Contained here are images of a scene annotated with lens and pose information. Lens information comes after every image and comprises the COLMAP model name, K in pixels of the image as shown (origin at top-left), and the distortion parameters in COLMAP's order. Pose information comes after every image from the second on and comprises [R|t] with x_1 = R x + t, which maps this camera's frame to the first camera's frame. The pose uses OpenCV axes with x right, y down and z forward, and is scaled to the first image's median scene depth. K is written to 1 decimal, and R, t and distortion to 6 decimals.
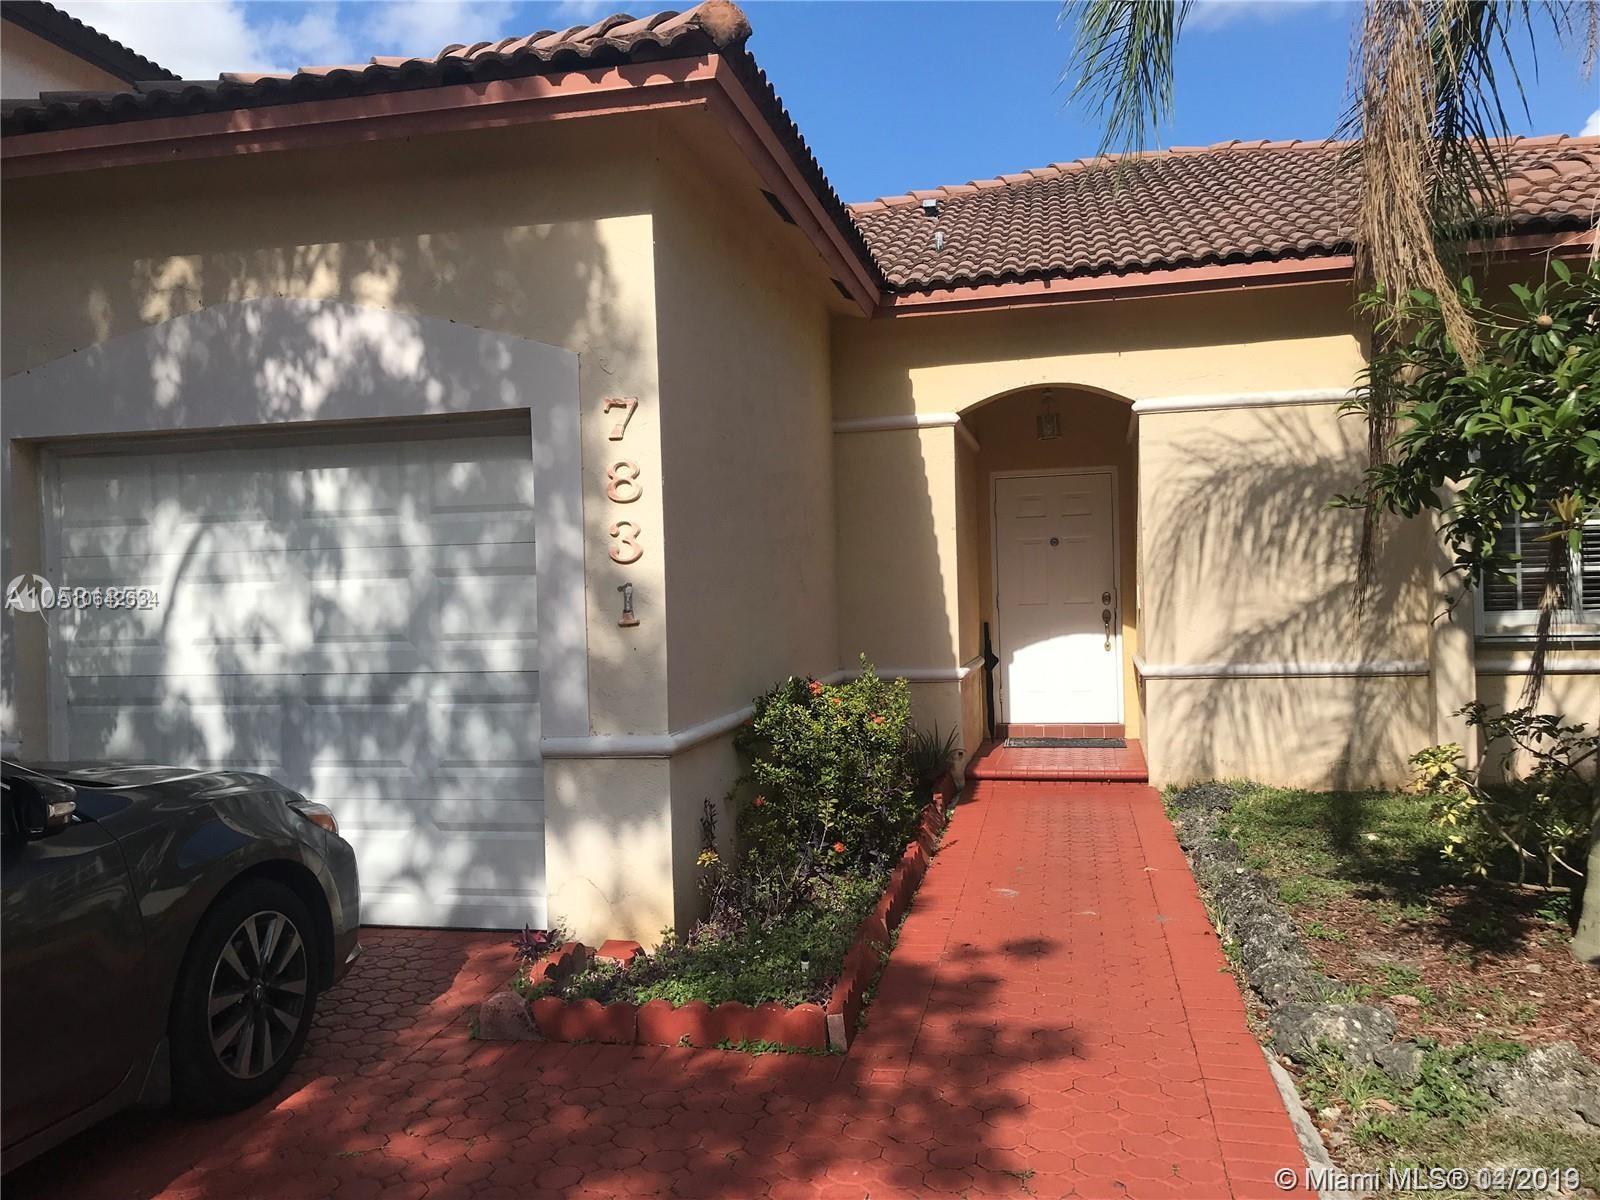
lens RADIAL K [[1309.7, 0, 794.2], [0, 1309.7, 597.5], [0, 0, 1]] dist [0.013235, 0.009572]
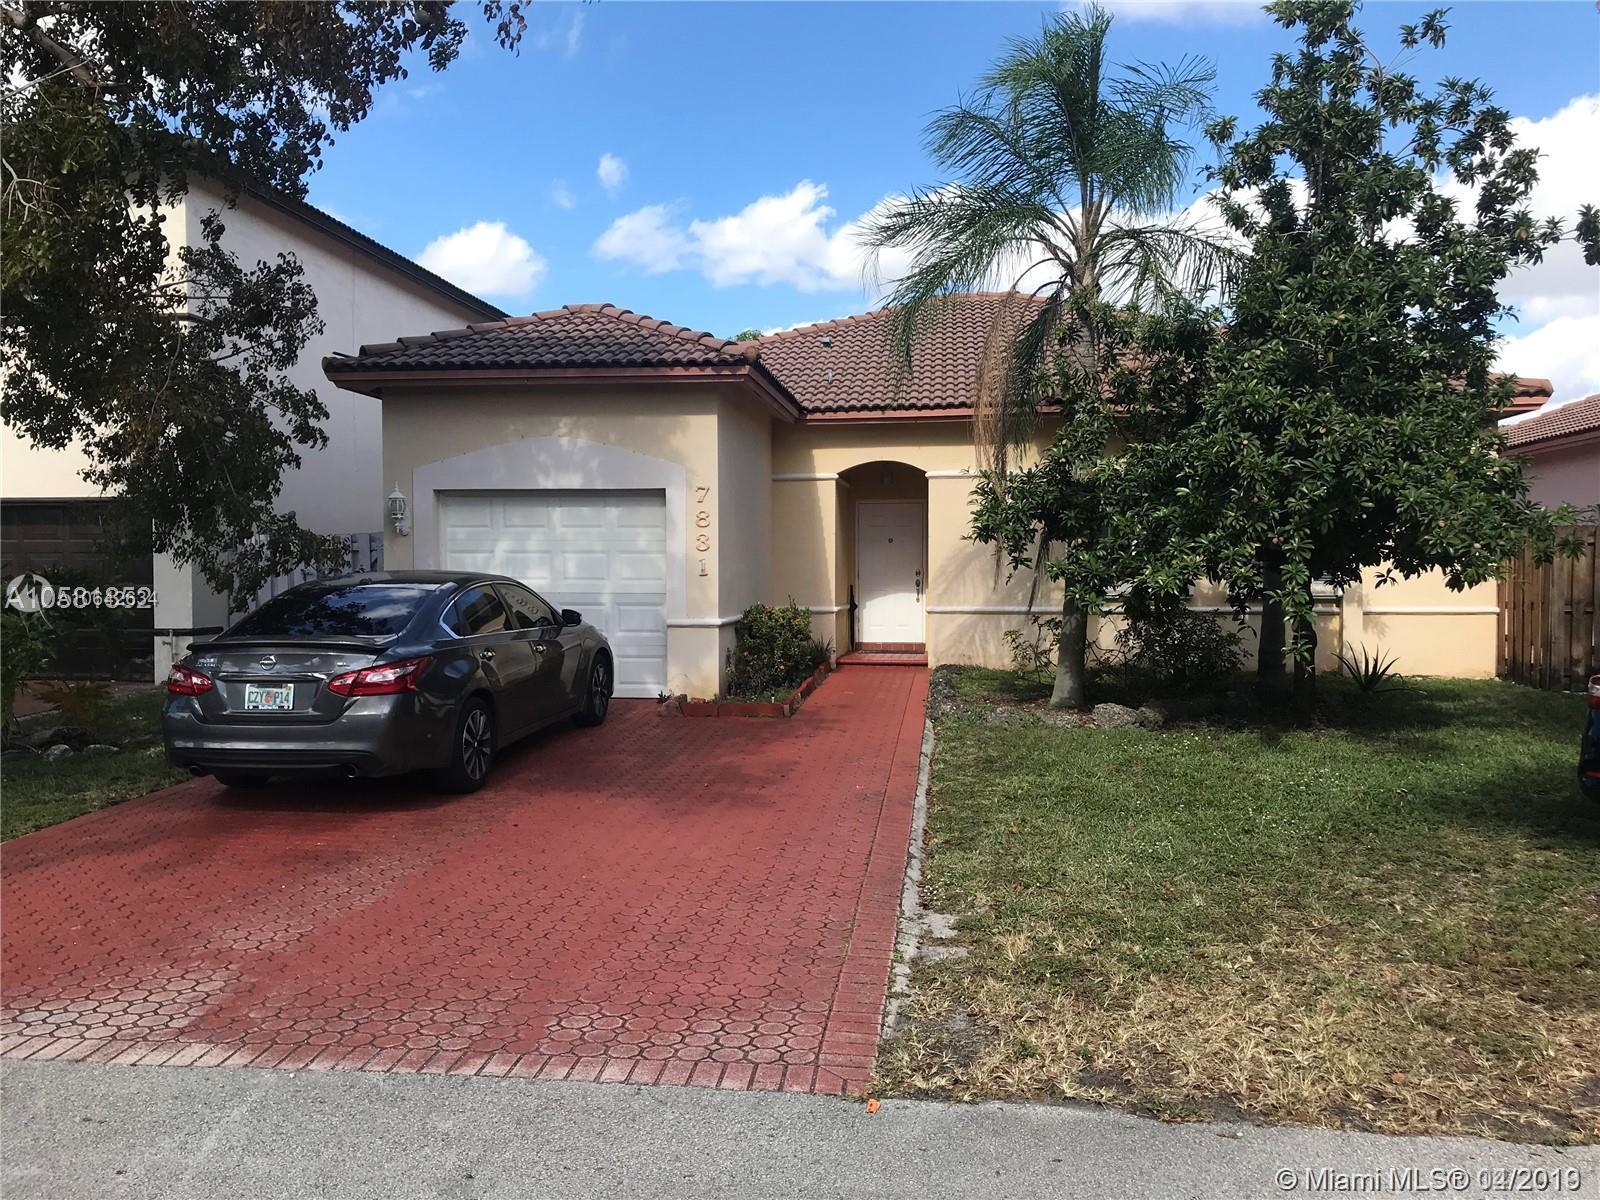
lens RADIAL K [[1309.7, 0, 798.6], [0, 1309.7, 604.1], [0, 0, 1]] dist [0.013235, 0.009572]
pose [[0.995714, 0.024401, 0.089208, -0.102611], [-0.026547, 0.999384, 0.022945, 0.008364], [-0.088594, -0.025215, 0.995749, -0.950206]]
